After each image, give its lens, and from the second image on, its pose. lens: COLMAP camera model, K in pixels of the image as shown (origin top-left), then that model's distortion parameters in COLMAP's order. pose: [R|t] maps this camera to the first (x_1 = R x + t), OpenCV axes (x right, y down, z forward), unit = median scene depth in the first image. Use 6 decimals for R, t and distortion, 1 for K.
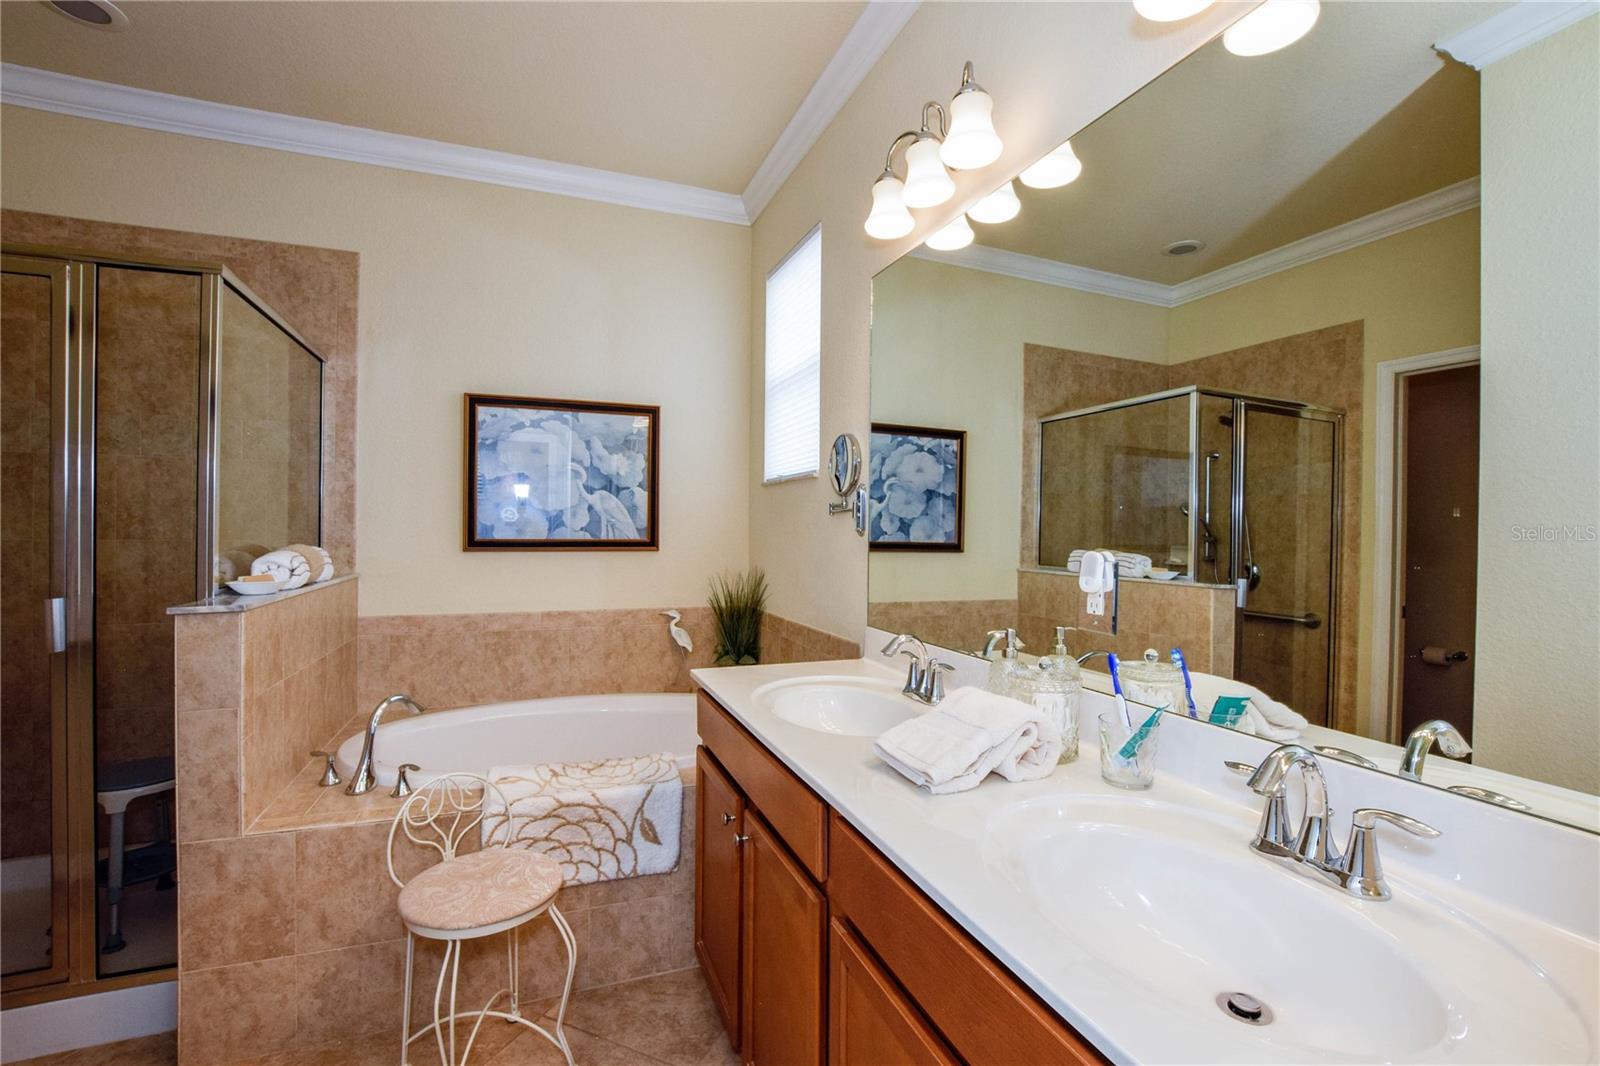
lens RADIAL K [[709.0, 0, 816.5], [0, 709.0, 529.8], [0, 0, 1]] dist [-0.031623, 0.005510]
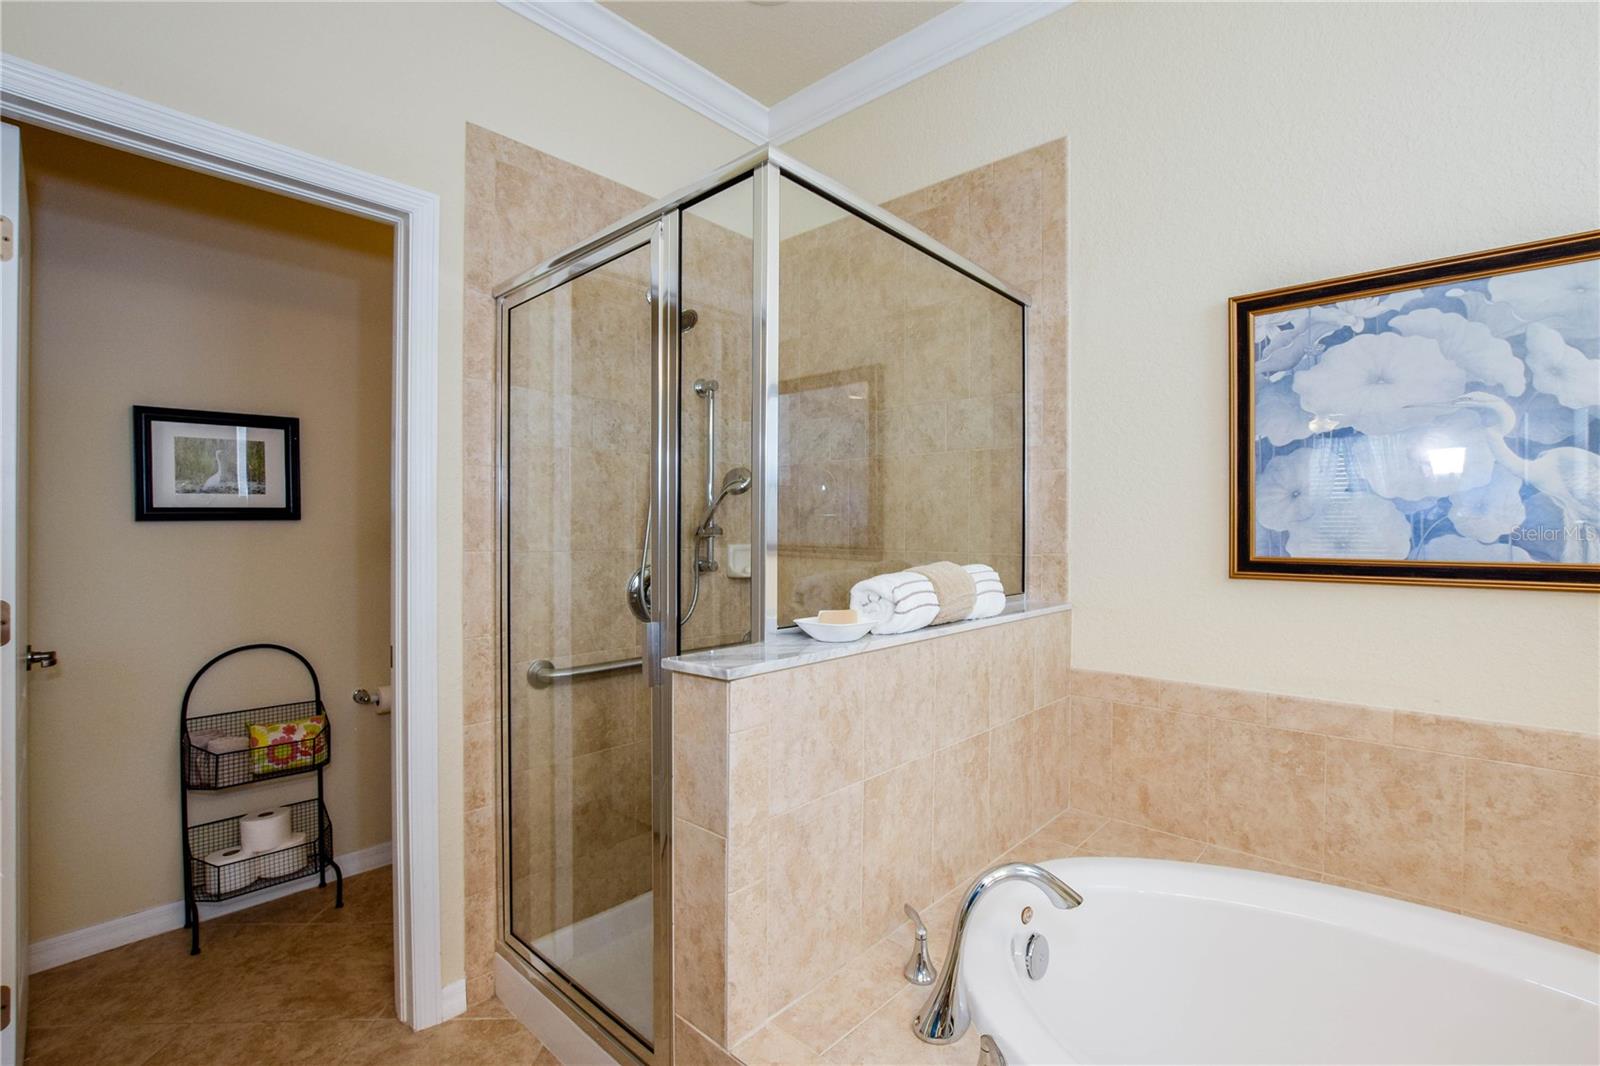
lens RADIAL K [[709.0, 0, 806.6], [0, 709.0, 531.4], [0, 0, 1]] dist [-0.031623, 0.005510]
pose [[0.433743, -0.005385, -0.901021, -0.142698], [-0.000569, 0.999980, -0.006251, -0.003464], [0.901036, 0.003225, 0.433731, 0.453465]]
